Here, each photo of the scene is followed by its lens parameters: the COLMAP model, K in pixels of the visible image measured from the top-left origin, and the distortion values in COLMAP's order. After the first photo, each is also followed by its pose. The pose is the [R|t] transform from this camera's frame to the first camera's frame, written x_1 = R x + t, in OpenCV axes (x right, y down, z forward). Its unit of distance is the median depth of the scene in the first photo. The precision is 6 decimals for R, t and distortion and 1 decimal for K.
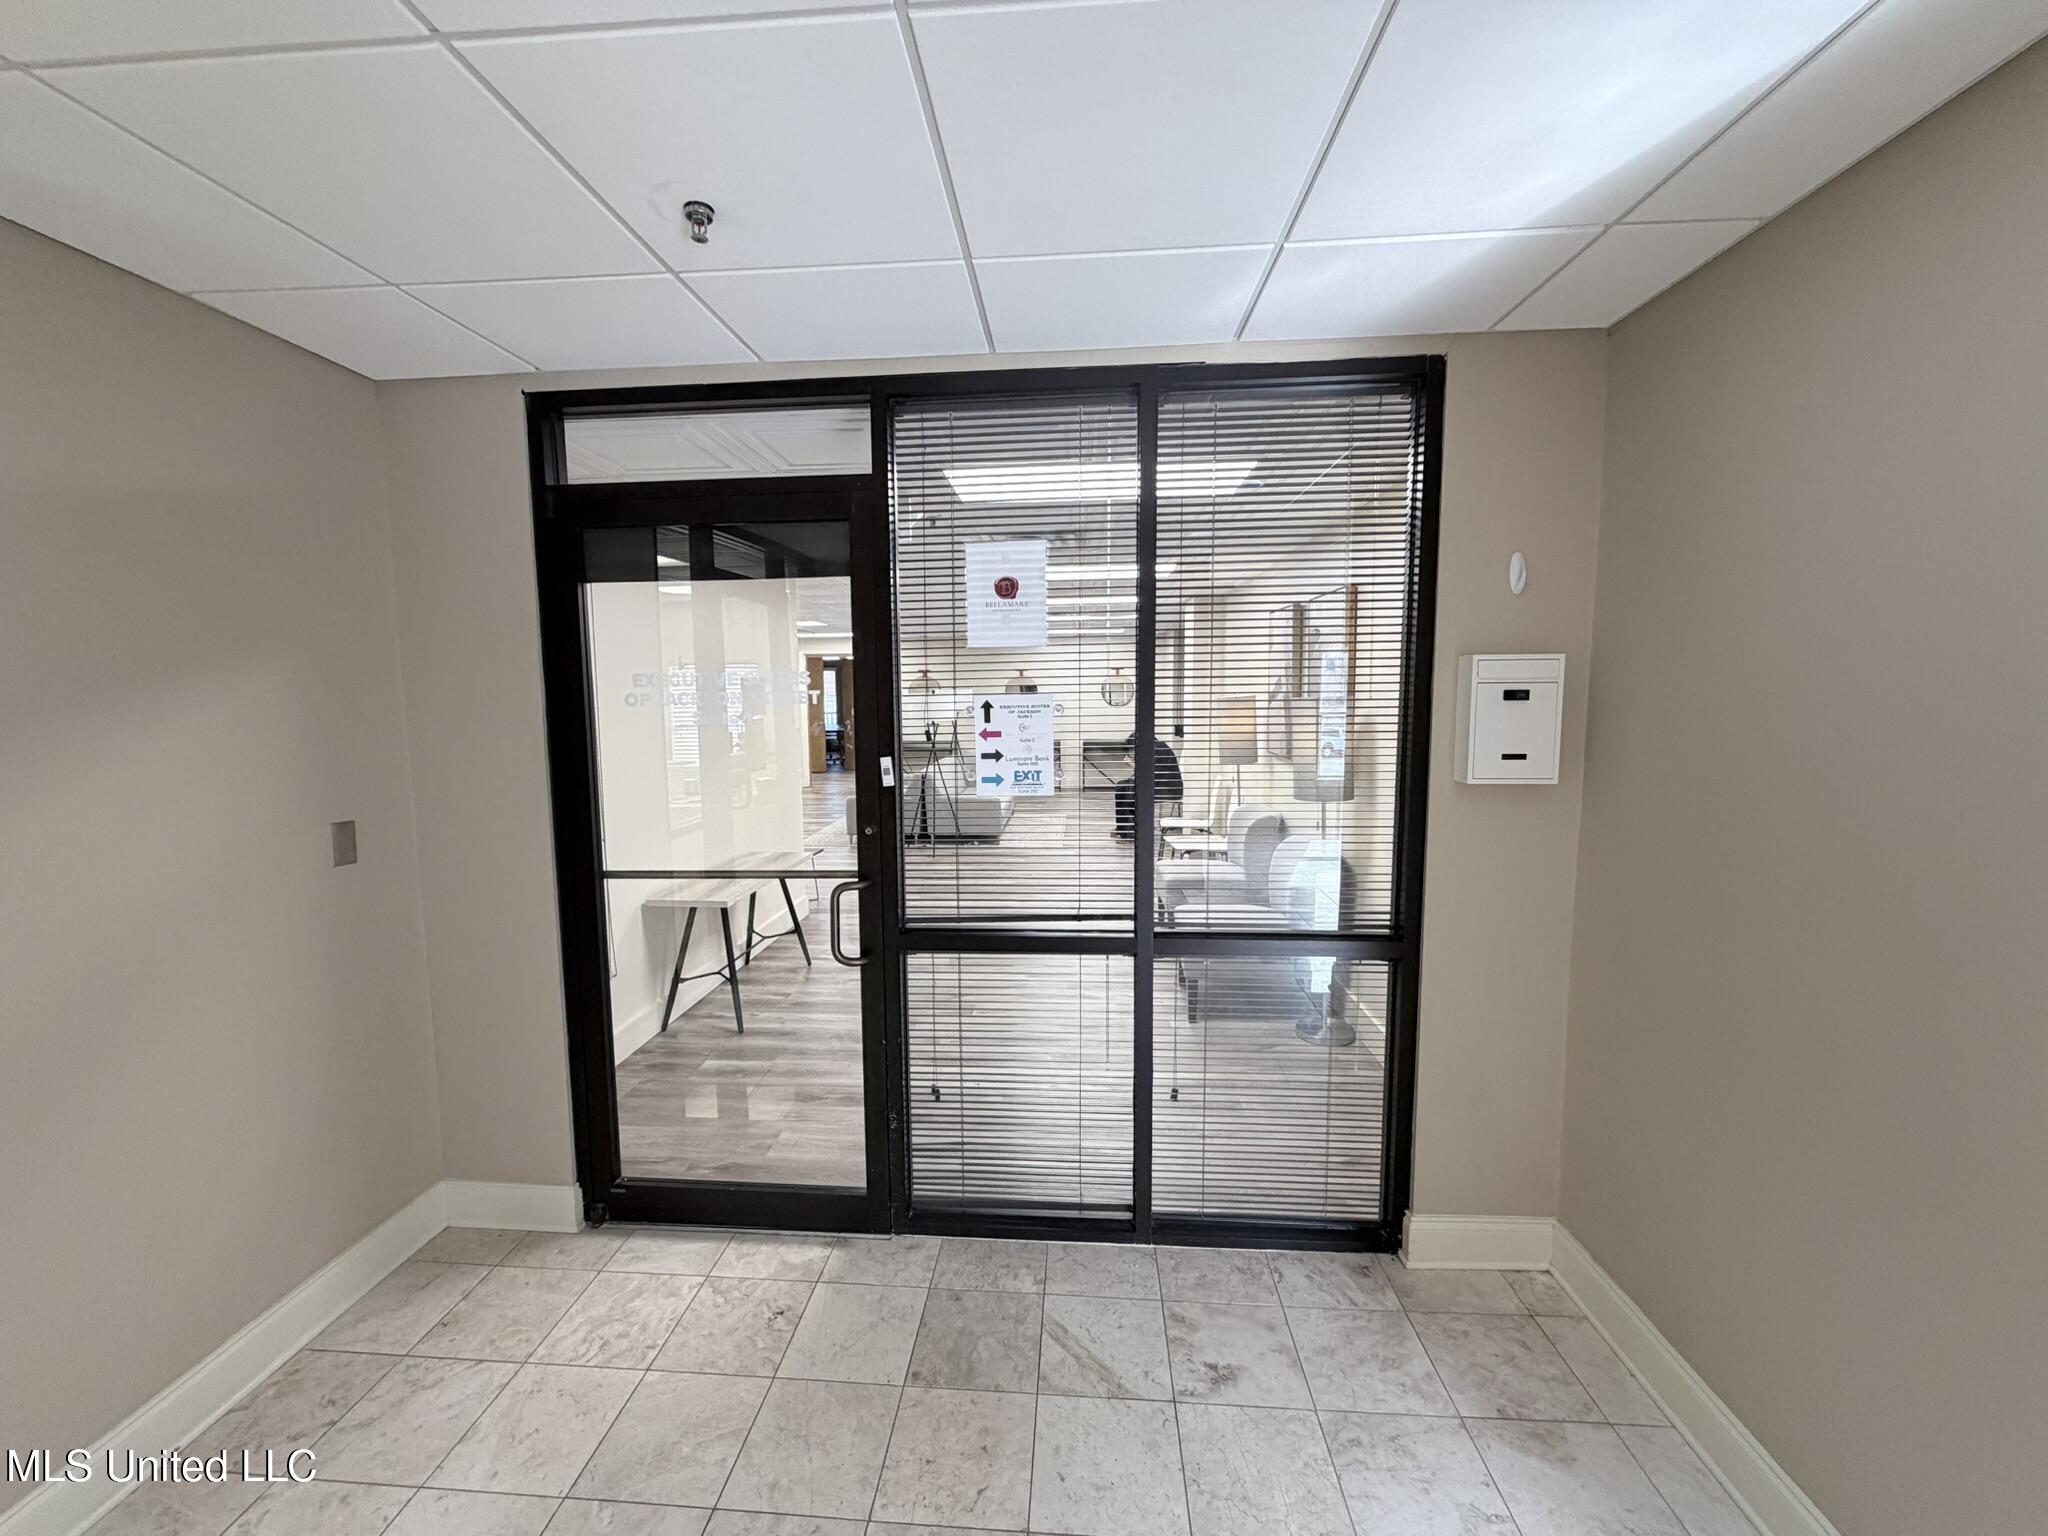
lens RADIAL K [[813.2, 0, 1024.0], [0, 813.2, 768.0], [0, 0, 1]] dist [0.000190, 0.000019]
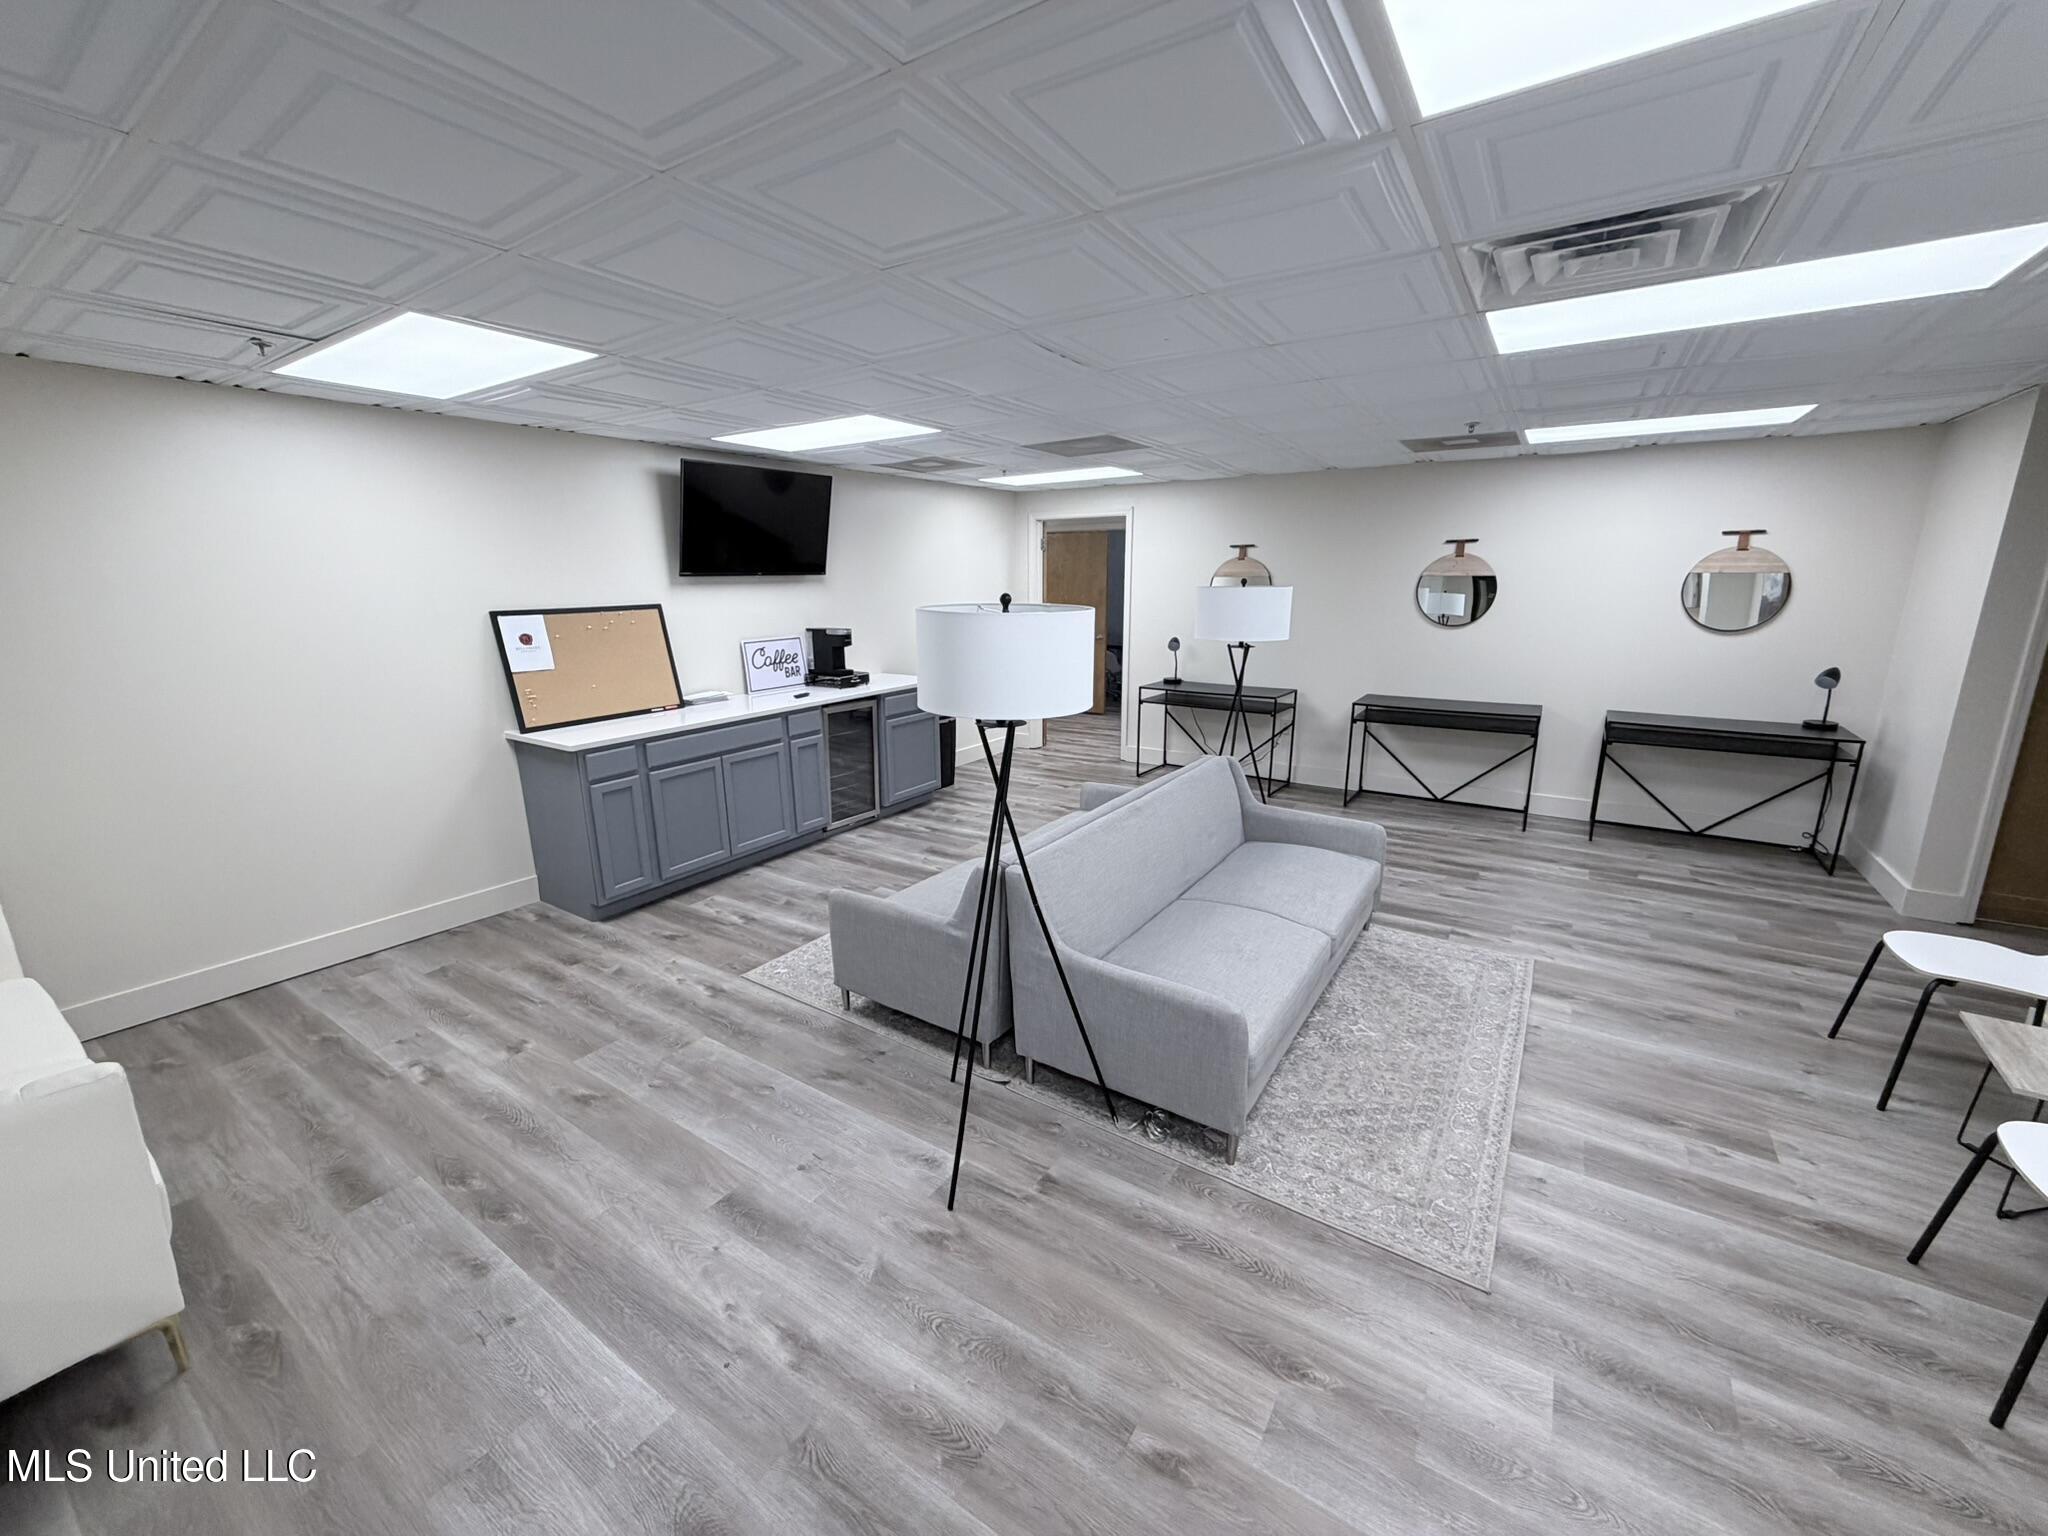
lens RADIAL K [[813.2, 0, 1024.0], [0, 813.2, 768.0], [0, 0, 1]] dist [0.000190, 0.000019]
pose [[0.873601, 0.115289, -0.472789, 0.020664], [-0.048551, 0.987333, 0.151049, -0.074381], [0.484215, -0.109003, 0.868133, 0.739766]]
